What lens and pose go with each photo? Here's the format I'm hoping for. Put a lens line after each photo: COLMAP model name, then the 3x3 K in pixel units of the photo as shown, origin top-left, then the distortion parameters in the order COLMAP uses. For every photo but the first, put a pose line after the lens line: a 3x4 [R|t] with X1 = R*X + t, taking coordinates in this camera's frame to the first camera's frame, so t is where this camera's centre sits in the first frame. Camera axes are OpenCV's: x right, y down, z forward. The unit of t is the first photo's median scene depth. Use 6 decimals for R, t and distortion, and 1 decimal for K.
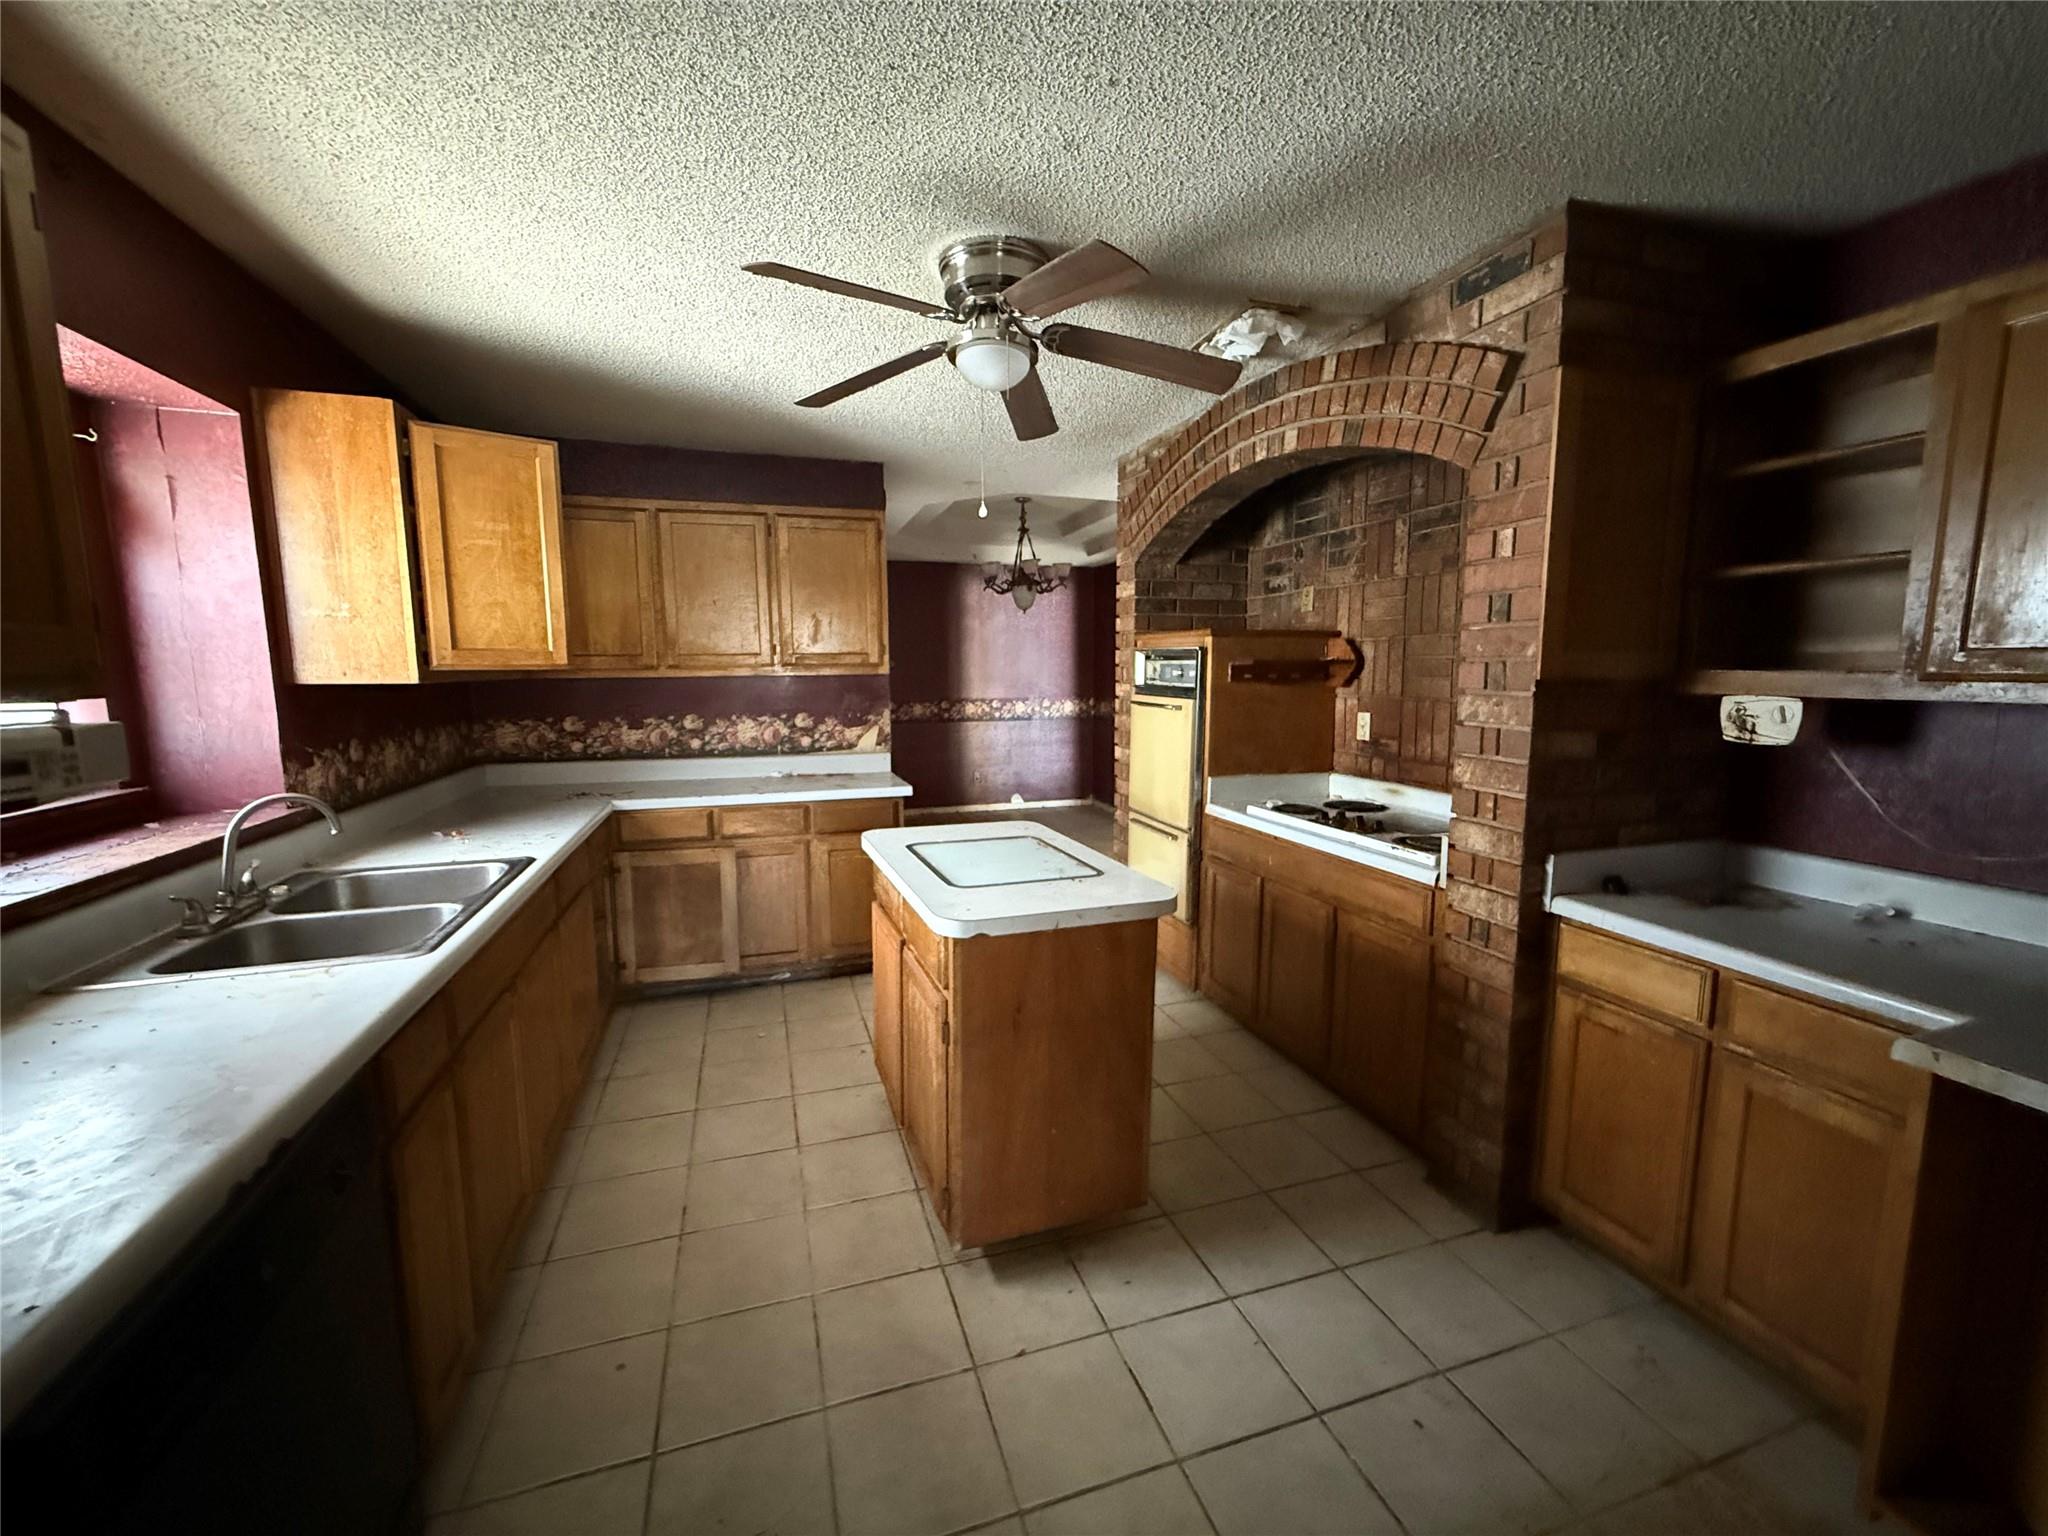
lens RADIAL K [[812.9, 0, 1026.7], [0, 812.9, 768.5], [0, 0, 1]] dist [0.002542, 0.000341]
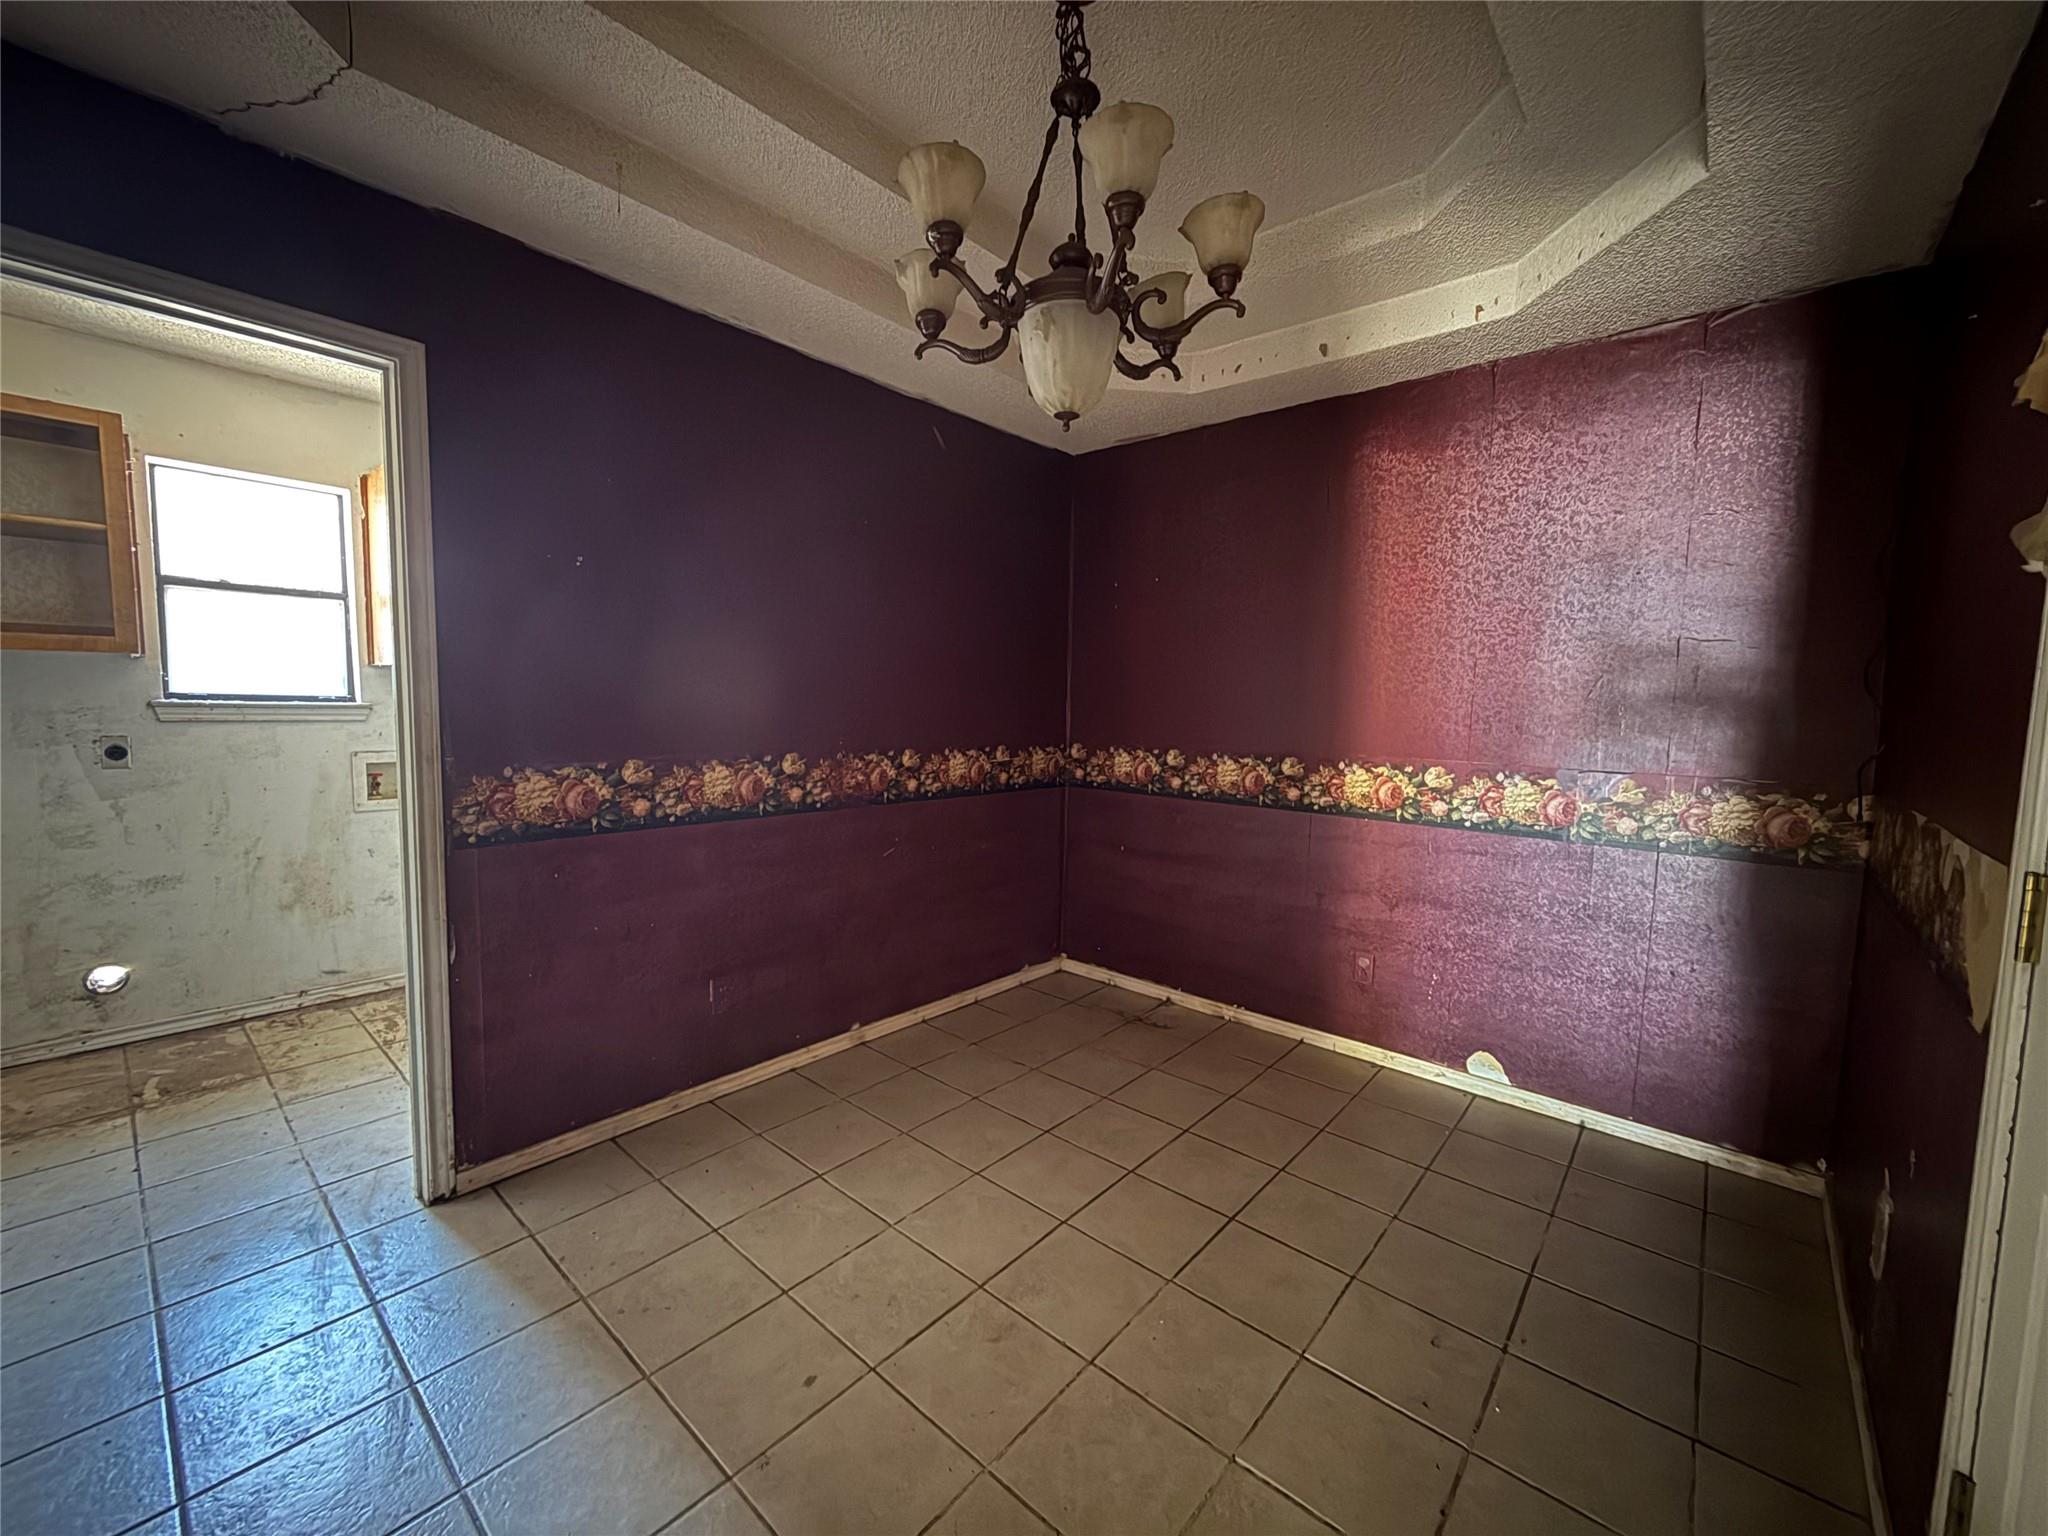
lens RADIAL K [[812.9, 0, 1026.0], [0, 812.9, 765.9], [0, 0, 1]] dist [0.002542, 0.000341]
pose [[0.520314, 0.084800, -0.849754, 0.164210], [-0.126503, 0.991733, 0.021509, -0.068649], [0.844553, 0.096306, 0.526740, 0.657365]]
